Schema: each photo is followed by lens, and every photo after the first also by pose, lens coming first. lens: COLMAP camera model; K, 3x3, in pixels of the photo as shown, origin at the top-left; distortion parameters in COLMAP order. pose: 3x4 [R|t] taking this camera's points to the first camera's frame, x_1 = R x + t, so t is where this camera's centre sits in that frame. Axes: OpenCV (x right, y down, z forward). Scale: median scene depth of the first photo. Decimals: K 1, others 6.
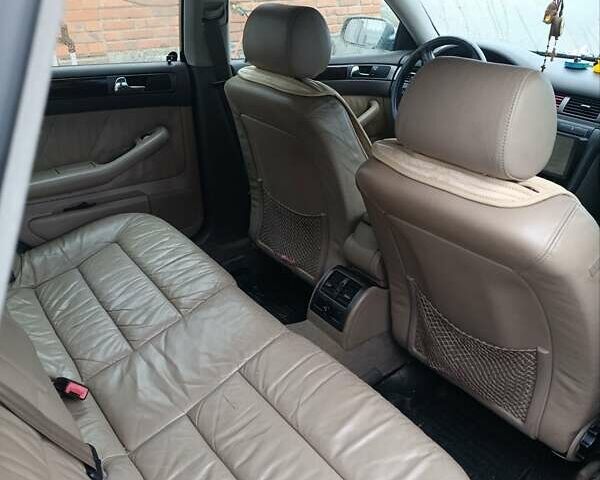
lens RADIAL K [[549.5, 0, 300.0], [0, 549.5, 240.0], [0, 0, 1]] dist [0.052174, -0.106638]
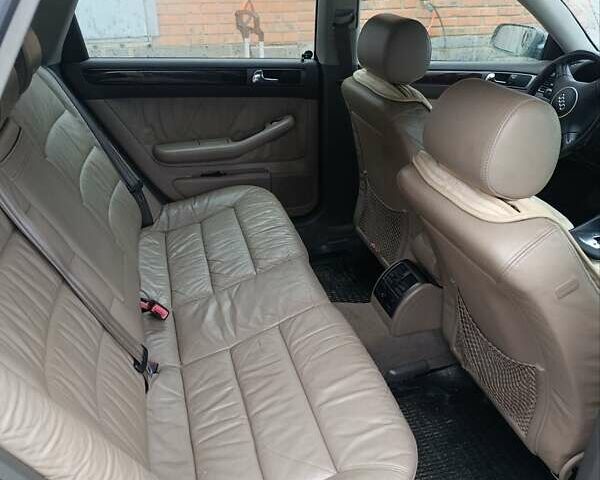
lens RADIAL K [[549.5, 0, 300.0], [0, 549.5, 240.0], [0, 0, 1]] dist [0.052174, -0.106638]
pose [[0.929987, 0.171612, -0.325076, 0.216467], [-0.165391, 0.985112, 0.046899, -0.006837], [0.328285, 0.010150, 0.944524, -0.088638]]
